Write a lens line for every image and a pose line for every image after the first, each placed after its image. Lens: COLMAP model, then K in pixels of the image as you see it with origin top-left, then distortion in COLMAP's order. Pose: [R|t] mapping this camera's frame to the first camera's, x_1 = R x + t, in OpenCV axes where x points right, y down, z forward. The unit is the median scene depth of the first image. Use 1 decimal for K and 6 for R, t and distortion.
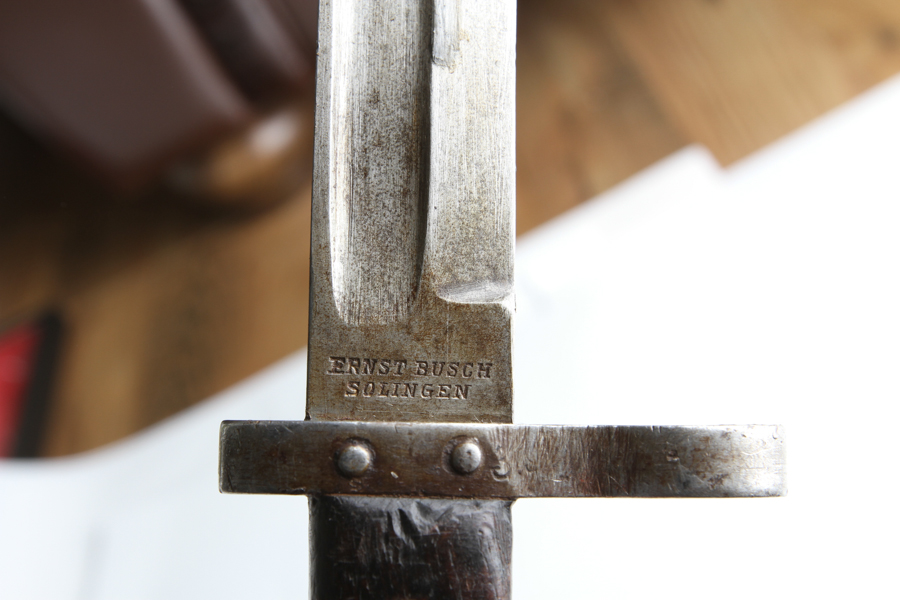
lens RADIAL K [[1413.3, 0, 450.6], [0, 1413.3, 299.4], [0, 0, 1]] dist [0.025054, 0.000000]
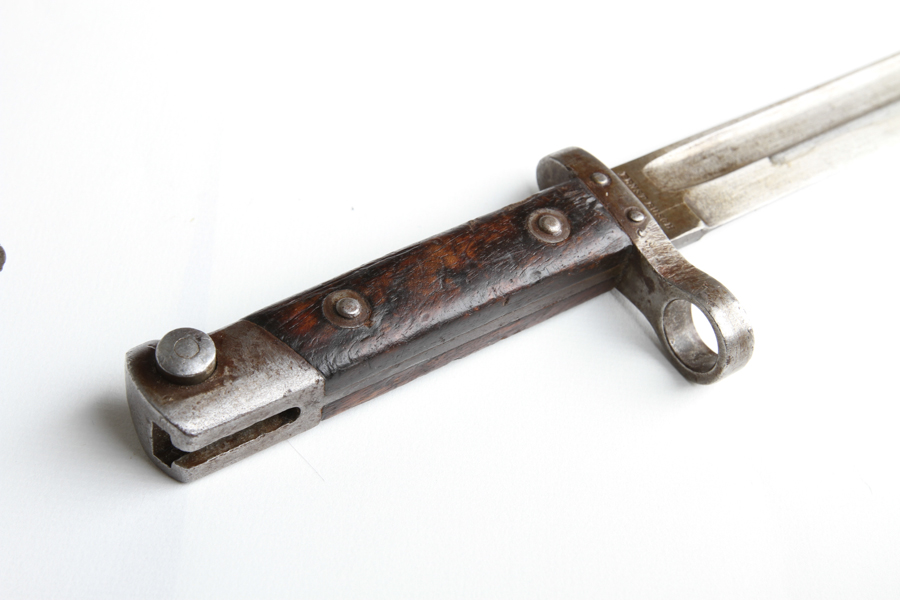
lens RADIAL K [[1413.3, 0, 449.8], [0, 1413.3, 299.9], [0, 0, 1]] dist [0.025054, 0.000000]
pose [[0.572131, 0.661755, -0.484507, 0.828349], [-0.819407, 0.435861, -0.372285, 1.027889], [-0.035184, 0.610004, 0.791617, -0.433094]]
